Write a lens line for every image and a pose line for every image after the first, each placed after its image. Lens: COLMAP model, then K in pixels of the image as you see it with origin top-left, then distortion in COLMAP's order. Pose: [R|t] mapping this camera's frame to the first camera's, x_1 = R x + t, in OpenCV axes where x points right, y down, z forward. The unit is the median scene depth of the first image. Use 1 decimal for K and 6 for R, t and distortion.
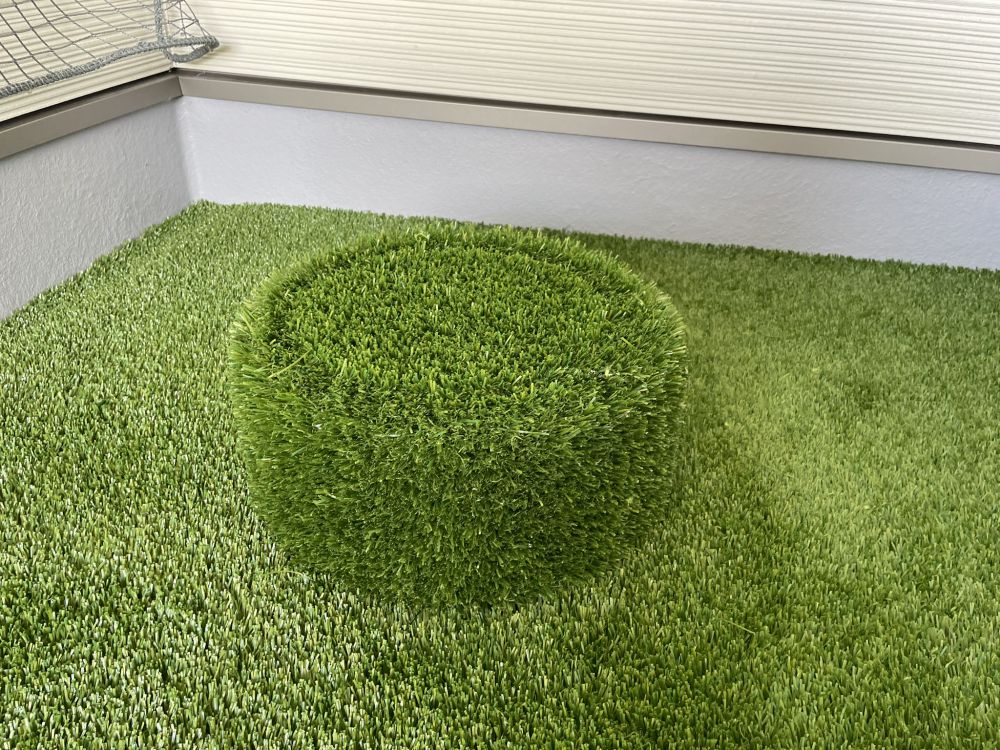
lens RADIAL K [[800.3, 0, 525.0], [0, 800.3, 372.7], [0, 0, 1]] dist [0.038657, -0.044376]
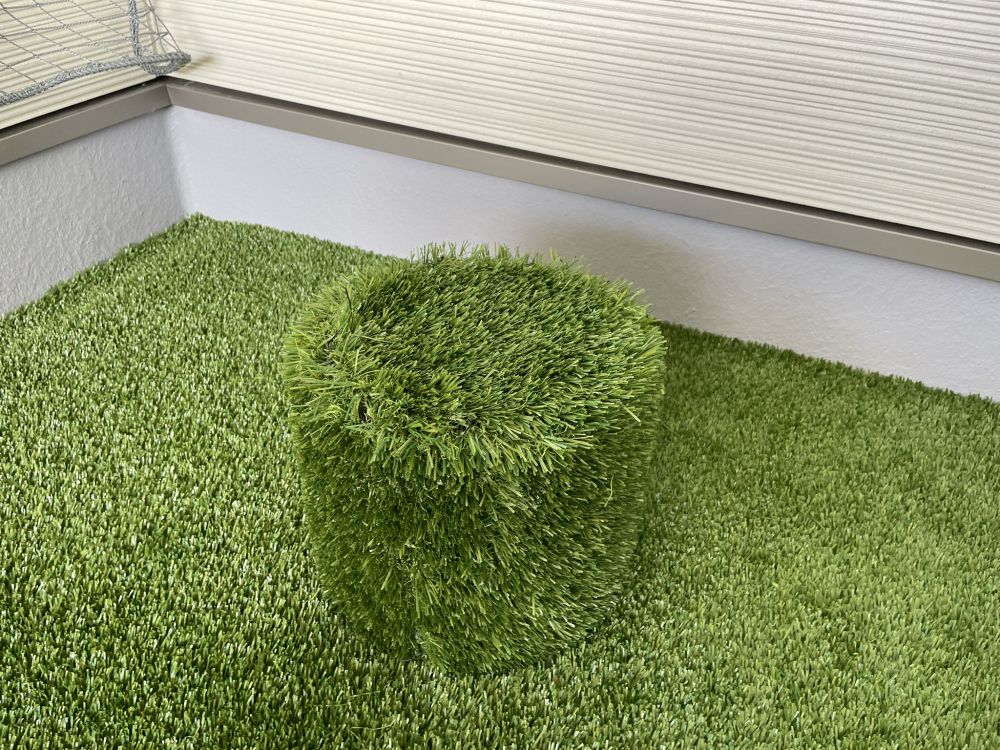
lens RADIAL K [[788.8, 0, 506.1], [0, 788.8, 359.9], [0, 0, 1]] dist [0.060110, -0.102097]
pose [[0.972362, 0.127796, -0.195399, 0.167651], [-0.114261, 0.990298, 0.079088, -0.180356], [0.203611, -0.054576, 0.977530, 0.185187]]
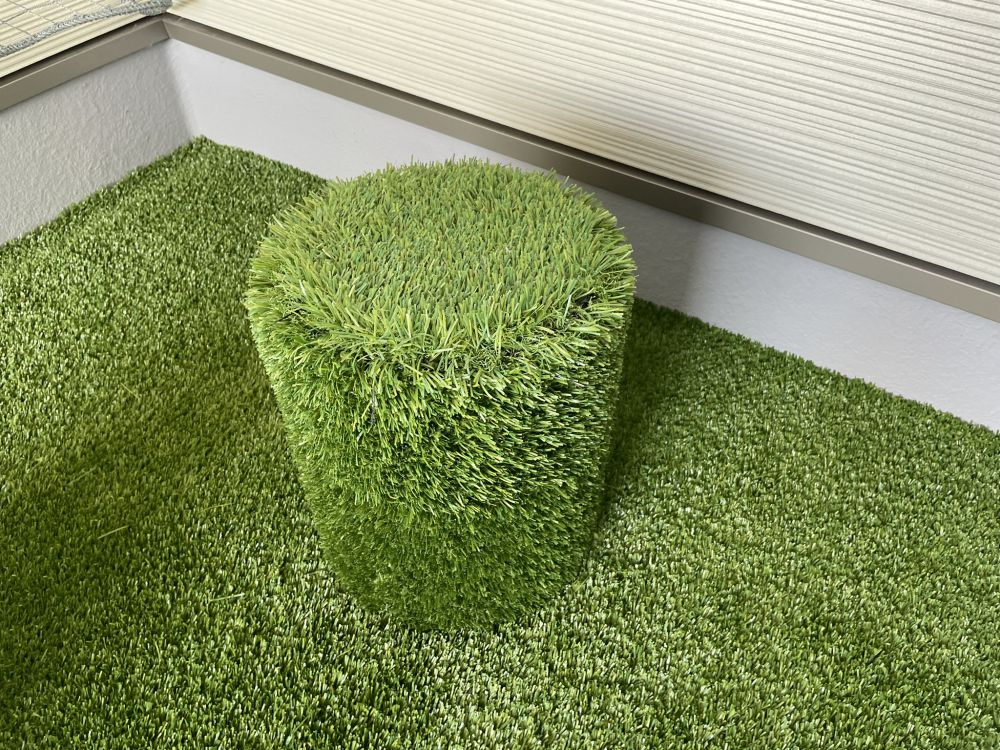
lens RADIAL K [[788.8, 0, 506.1], [0, 788.8, 359.9], [0, 0, 1]] dist [0.060110, -0.102097]
pose [[0.925459, 0.235685, -0.296611, 0.358508], [-0.158801, 0.952159, 0.261103, -0.303019], [0.343959, -0.194539, 0.918612, 0.176761]]
